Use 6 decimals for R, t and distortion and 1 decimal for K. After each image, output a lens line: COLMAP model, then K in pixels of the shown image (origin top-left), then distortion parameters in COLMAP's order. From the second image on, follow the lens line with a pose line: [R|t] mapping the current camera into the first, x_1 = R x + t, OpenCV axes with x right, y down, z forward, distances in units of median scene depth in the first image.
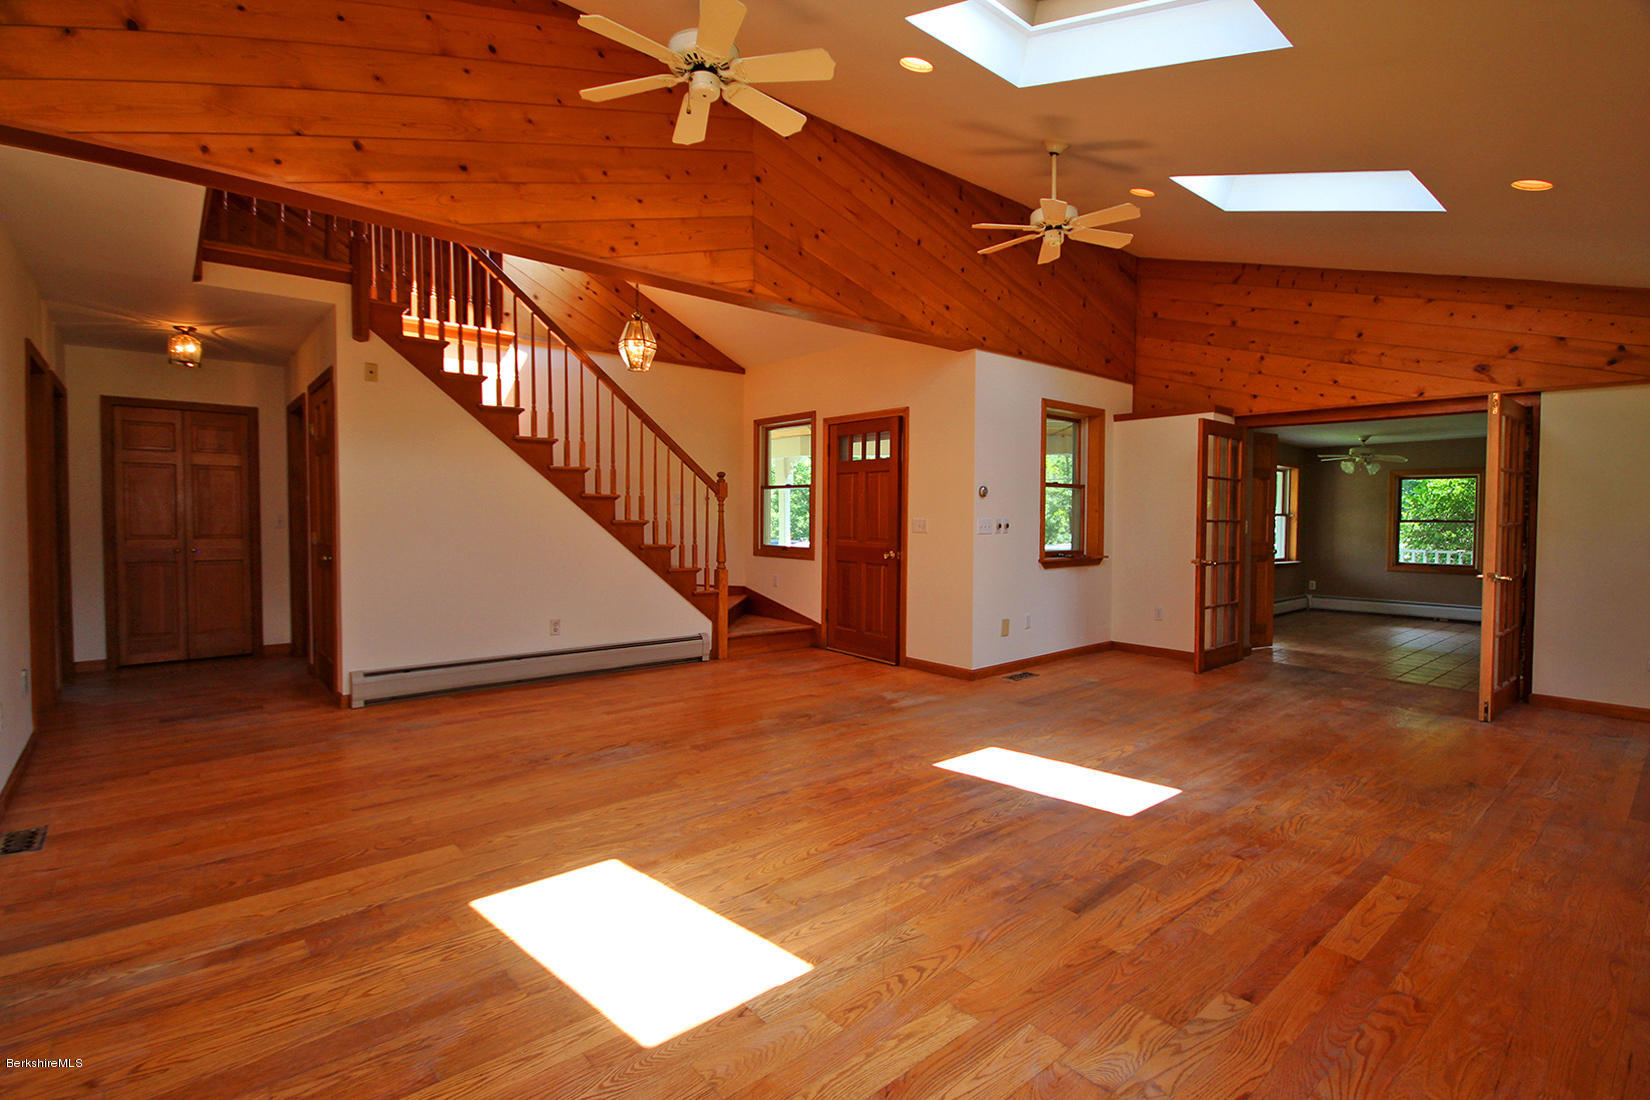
lens RADIAL K [[781.8, 0, 830.5], [0, 781.8, 545.6], [0, 0, 1]] dist [0.002586, -0.013145]
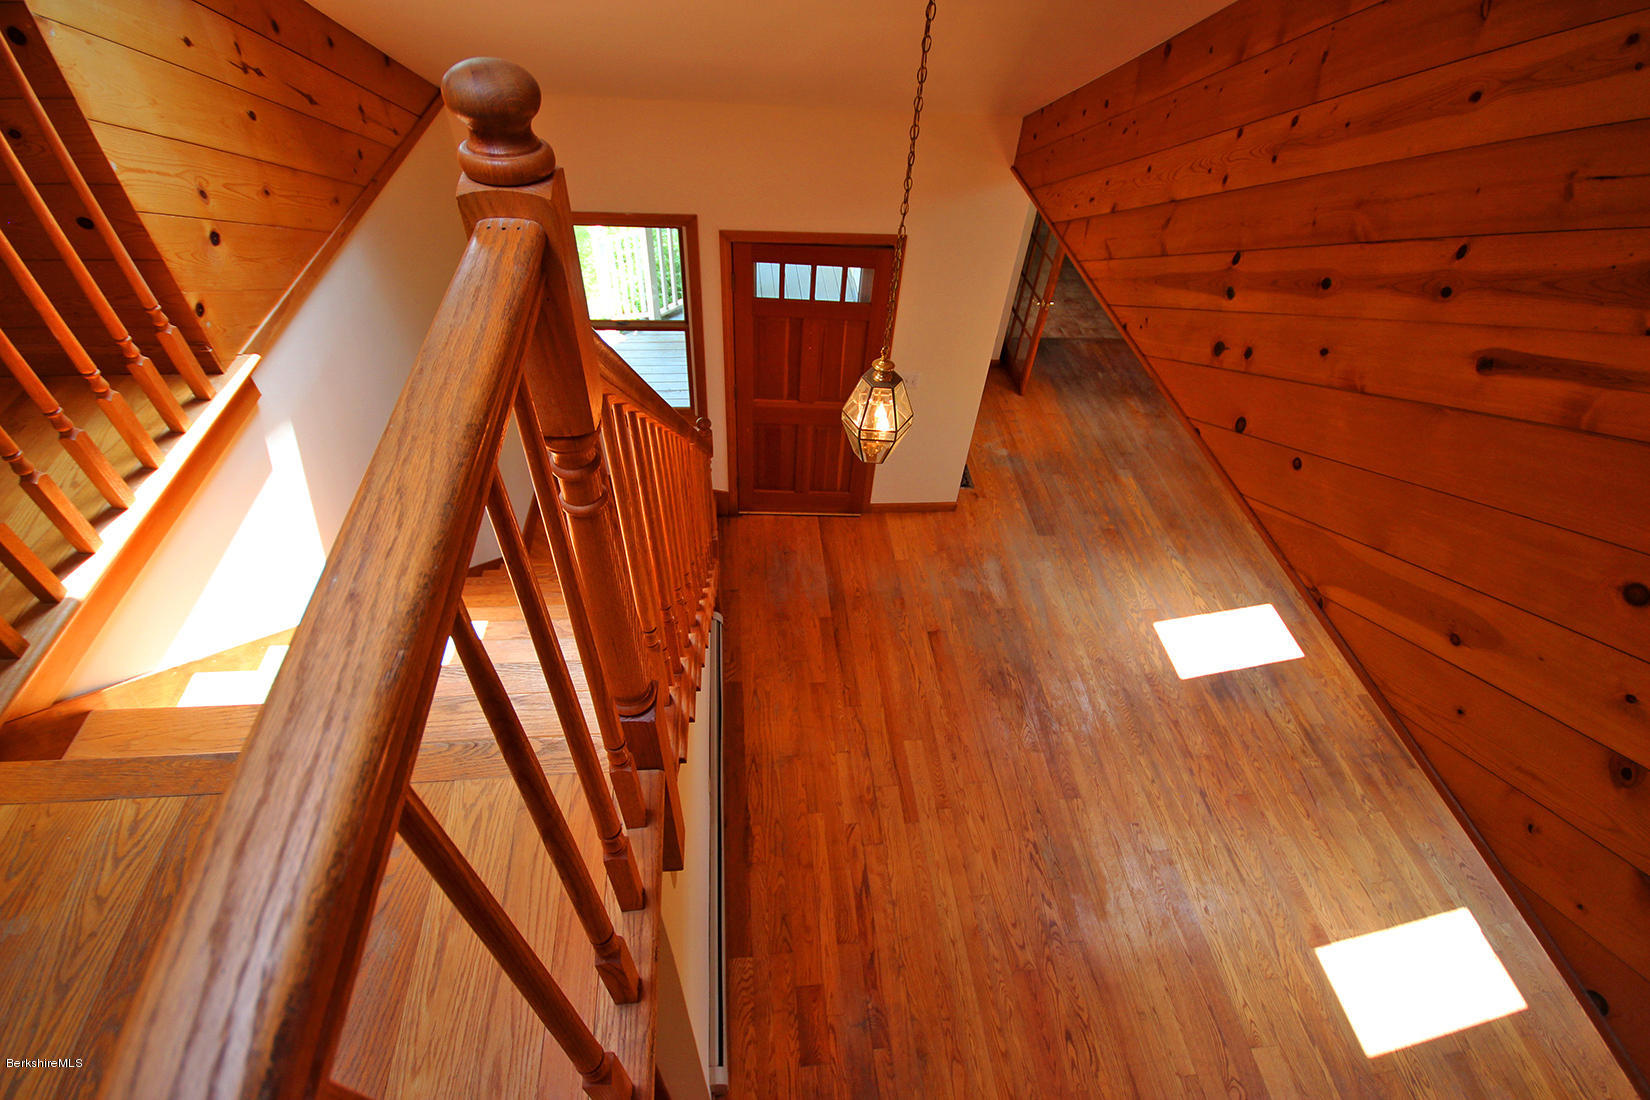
lens RADIAL K [[780.4, 0, 840.3], [0, 780.4, 588.3], [0, 0, 1]] dist [0.000549, 0.000600]
pose [[0.559349, -0.584810, 0.587474, -0.927428], [-0.039186, 0.689265, 0.723449, -0.807345], [-0.828005, -0.427681, 0.362623, 1.134038]]
